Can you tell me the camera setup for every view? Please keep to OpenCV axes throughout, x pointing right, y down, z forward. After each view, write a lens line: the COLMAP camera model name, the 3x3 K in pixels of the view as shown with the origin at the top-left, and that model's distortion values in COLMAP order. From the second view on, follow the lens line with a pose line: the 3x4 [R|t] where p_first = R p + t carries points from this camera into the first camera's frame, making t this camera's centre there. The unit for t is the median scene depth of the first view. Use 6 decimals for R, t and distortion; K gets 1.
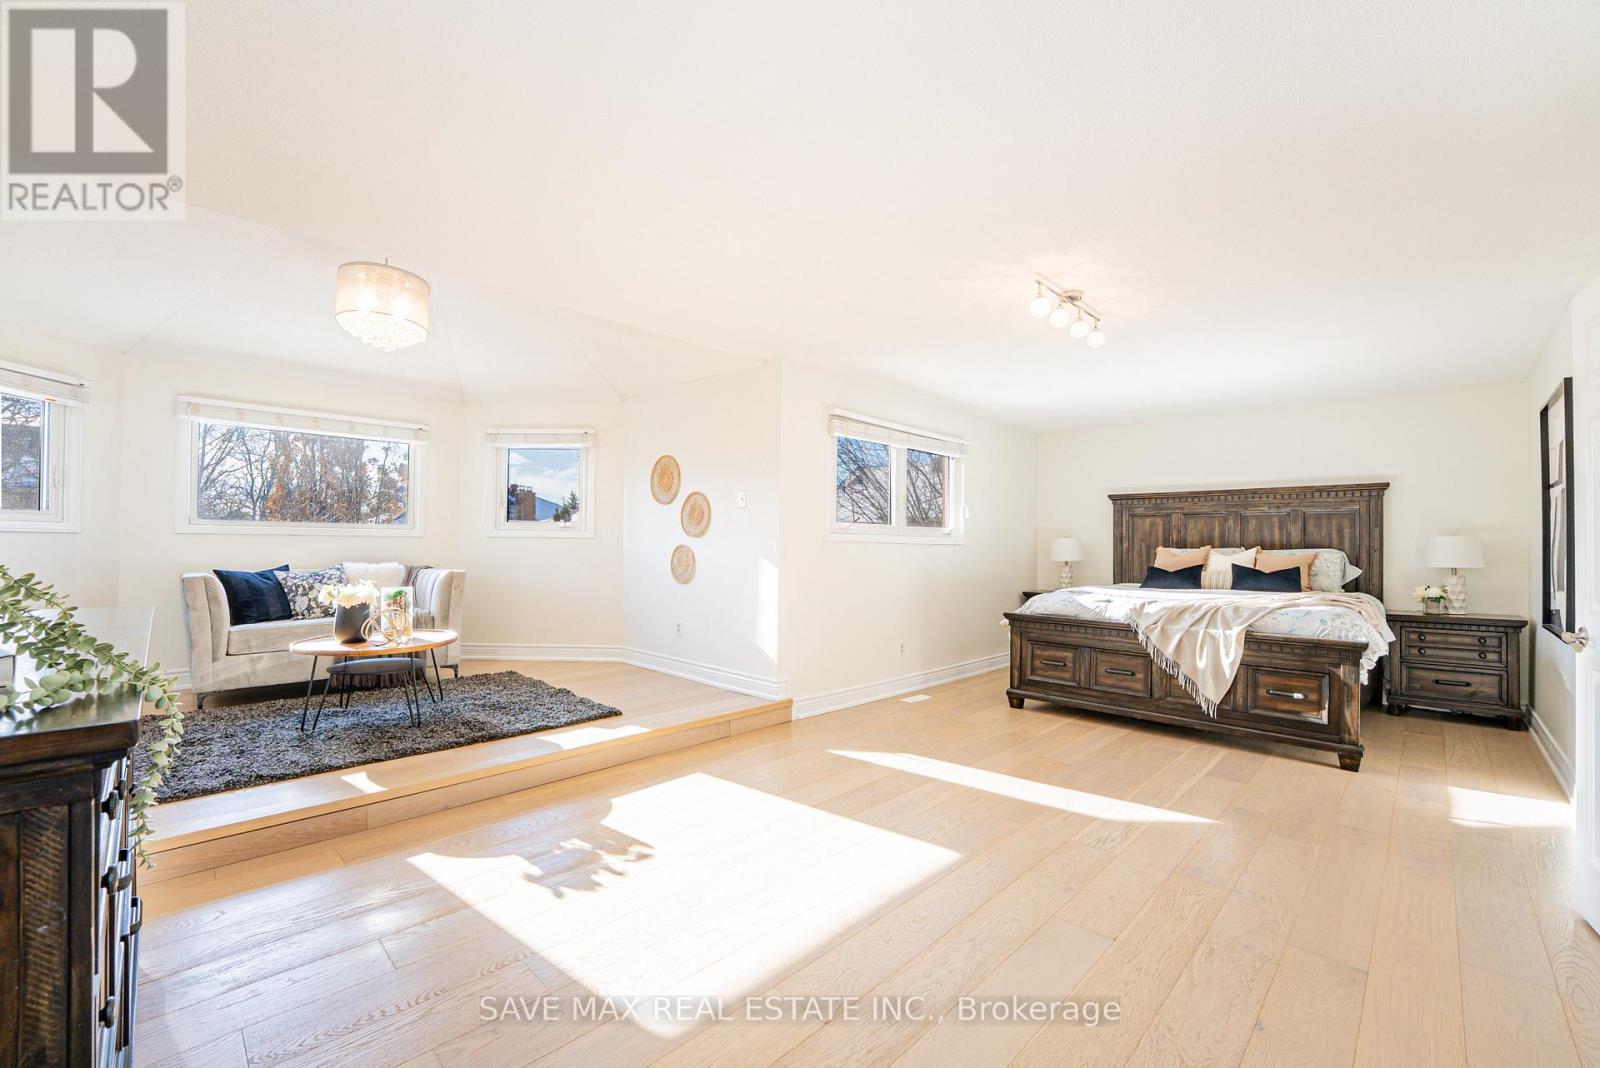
lens RADIAL K [[728.1, 0, 797.6], [0, 728.1, 536.9], [0, 0, 1]] dist [-0.004536, -0.000579]
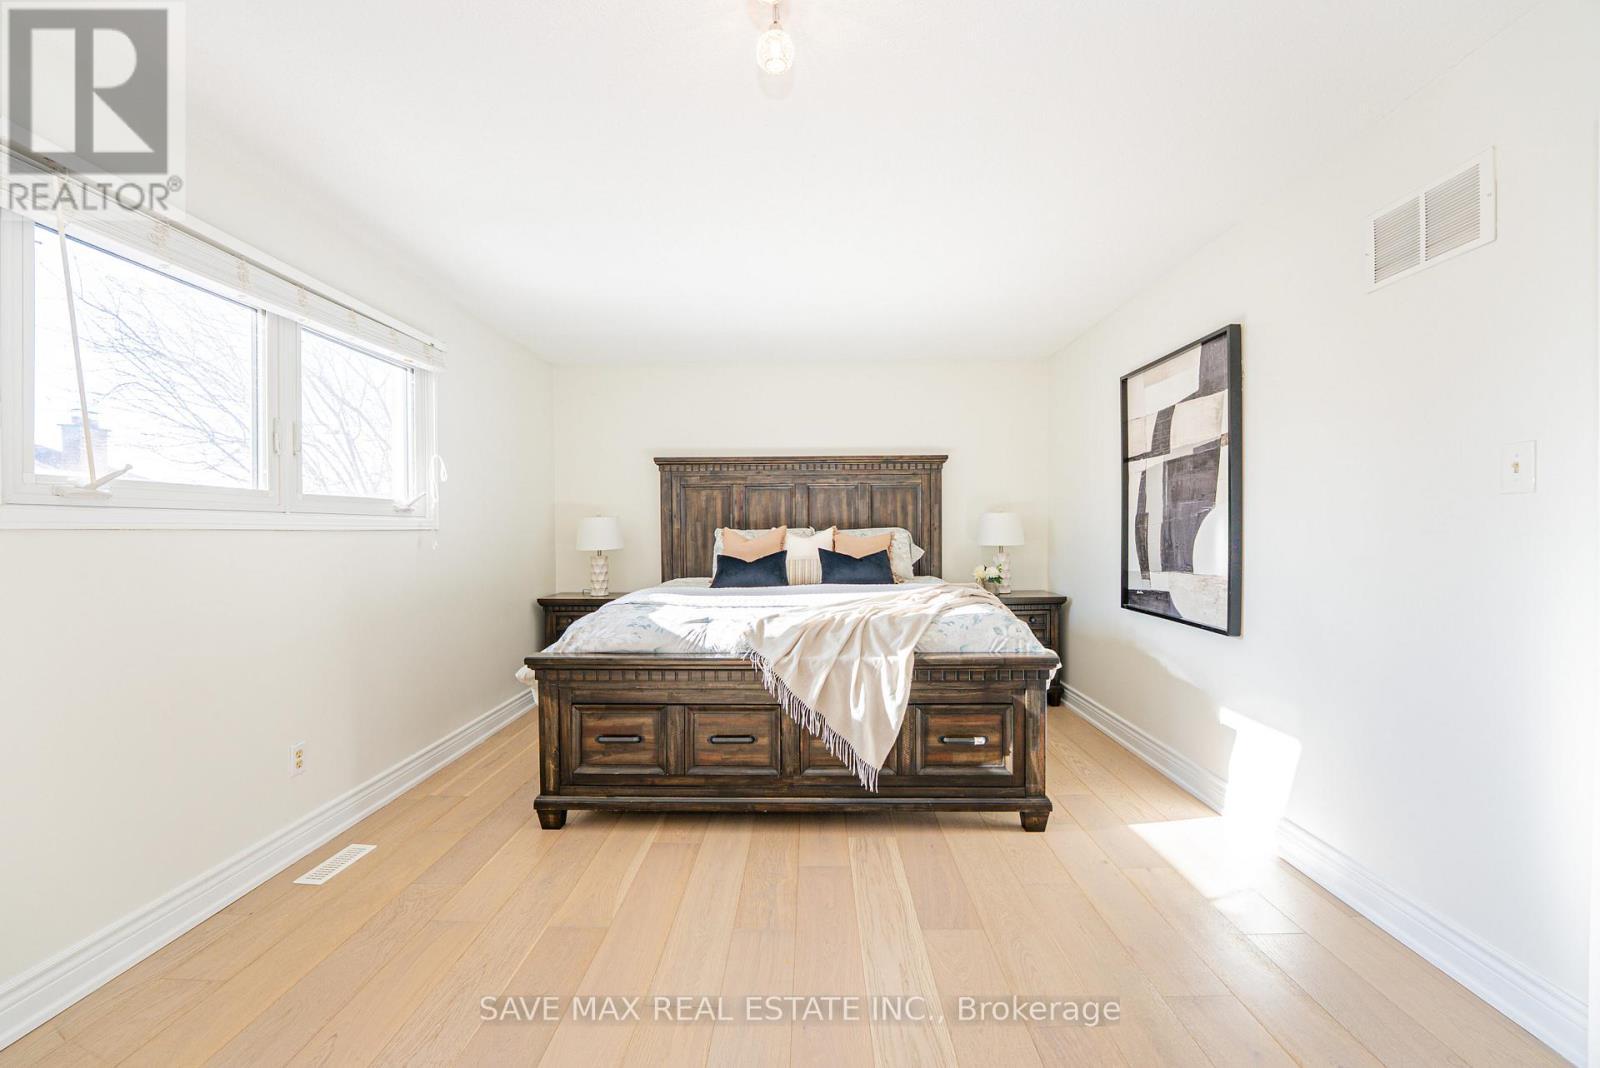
lens RADIAL K [[650.1, 0, 794.9], [0, 650.1, 534.6], [0, 0, 1]] dist [-0.025636, 0.000293]
pose [[0.741342, -0.023176, 0.670727, 0.118480], [0.005733, 0.999586, 0.028203, 0.002089], [-0.671103, -0.017063, 0.741168, 0.535584]]
